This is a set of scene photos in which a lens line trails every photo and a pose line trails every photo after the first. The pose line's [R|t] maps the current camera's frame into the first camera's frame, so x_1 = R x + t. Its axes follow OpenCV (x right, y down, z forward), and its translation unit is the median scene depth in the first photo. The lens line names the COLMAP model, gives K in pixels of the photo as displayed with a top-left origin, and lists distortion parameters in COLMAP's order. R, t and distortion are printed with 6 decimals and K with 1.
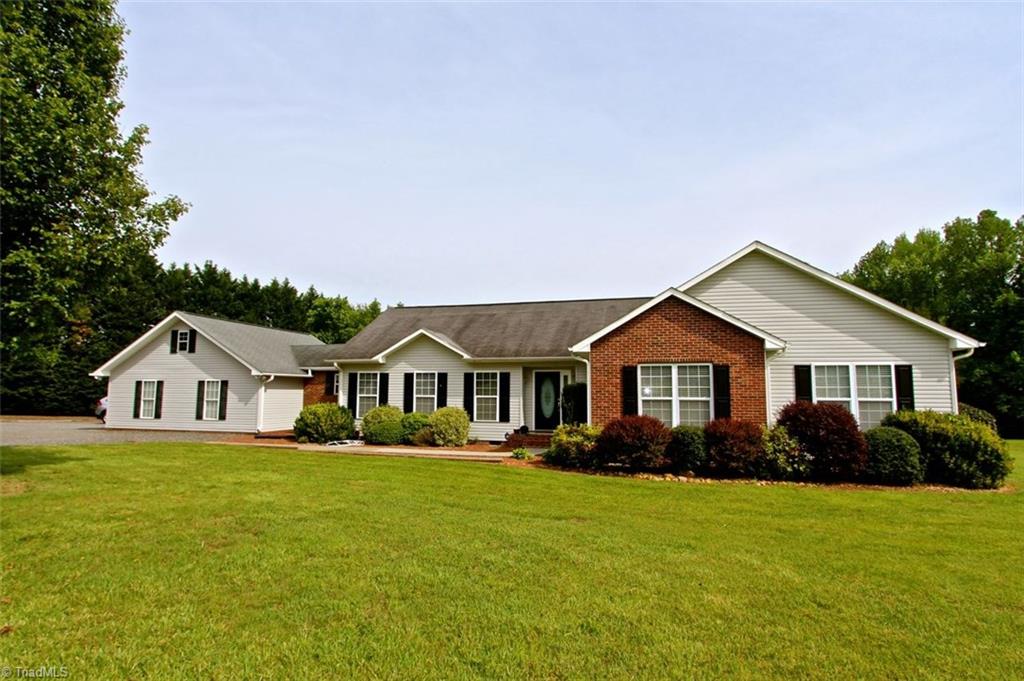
lens RADIAL K [[503.8, 0, 512.0], [0, 503.8, 340.5], [0, 0, 1]] dist [-0.024506, 0.001253]
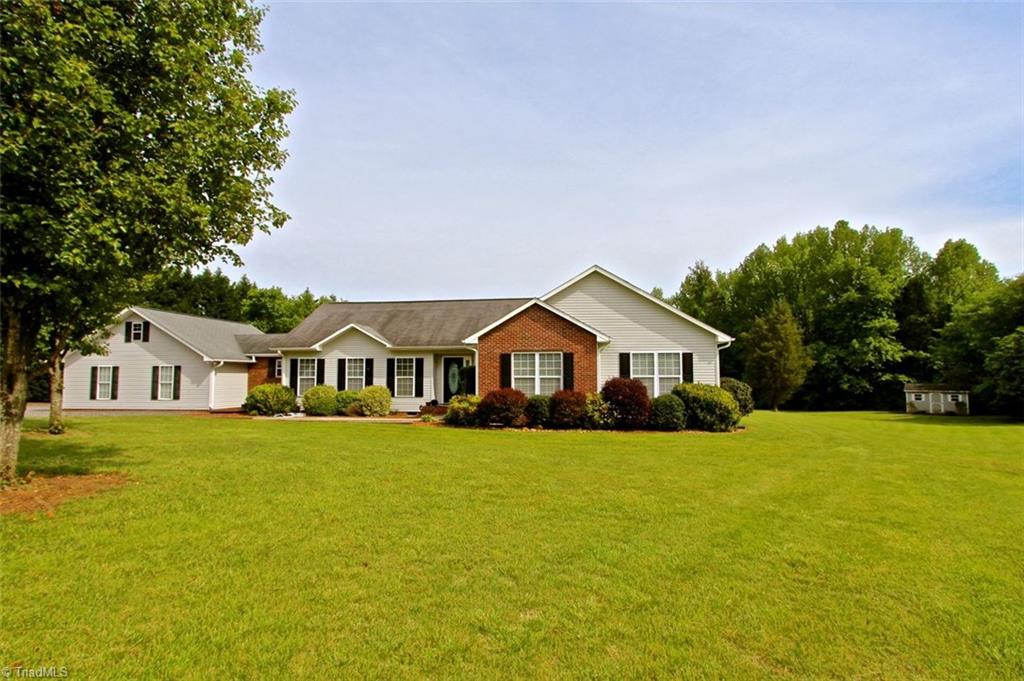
lens RADIAL K [[495.0, 0, 512.0], [0, 495.0, 340.5], [0, 0, 1]] dist [-0.029189, 0.000814]
pose [[0.991034, 0.001412, 0.133602, 0.049072], [-0.005449, 0.999539, 0.029861, -0.019271], [-0.133498, -0.030321, 0.990585, -0.260005]]
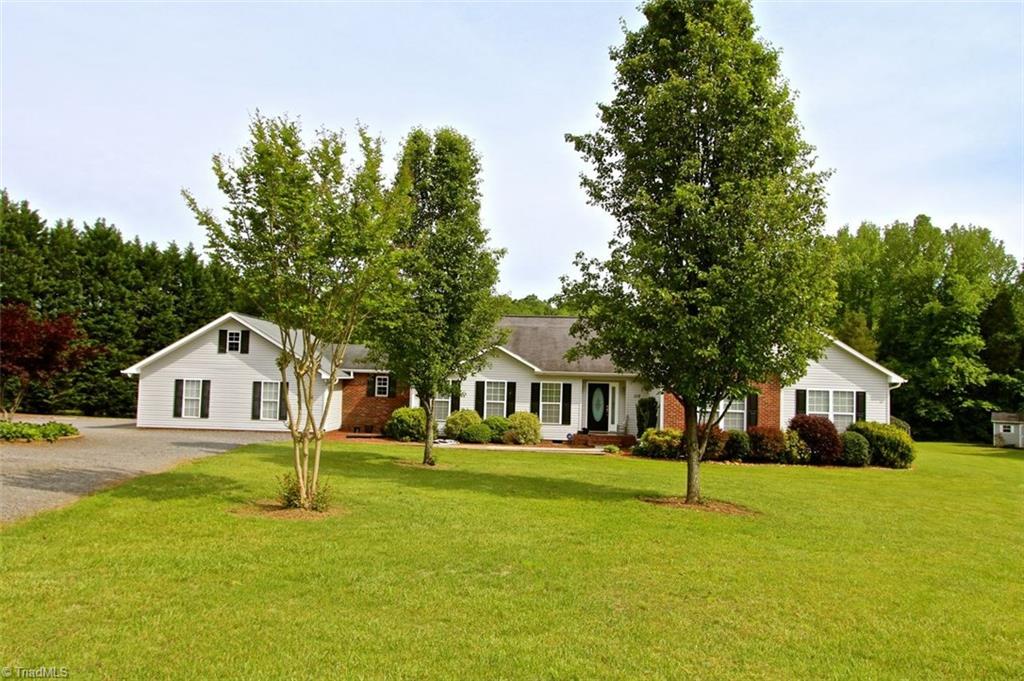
lens RADIAL K [[673.2, 0, 512.0], [0, 673.2, 340.5], [0, 0, 1]] dist [-0.028992, -0.000755]
pose [[0.974476, 0.035212, 0.221713, -0.496070], [-0.045628, 0.998074, 0.042030, -0.099458], [-0.219806, -0.051073, 0.974206, -0.523831]]
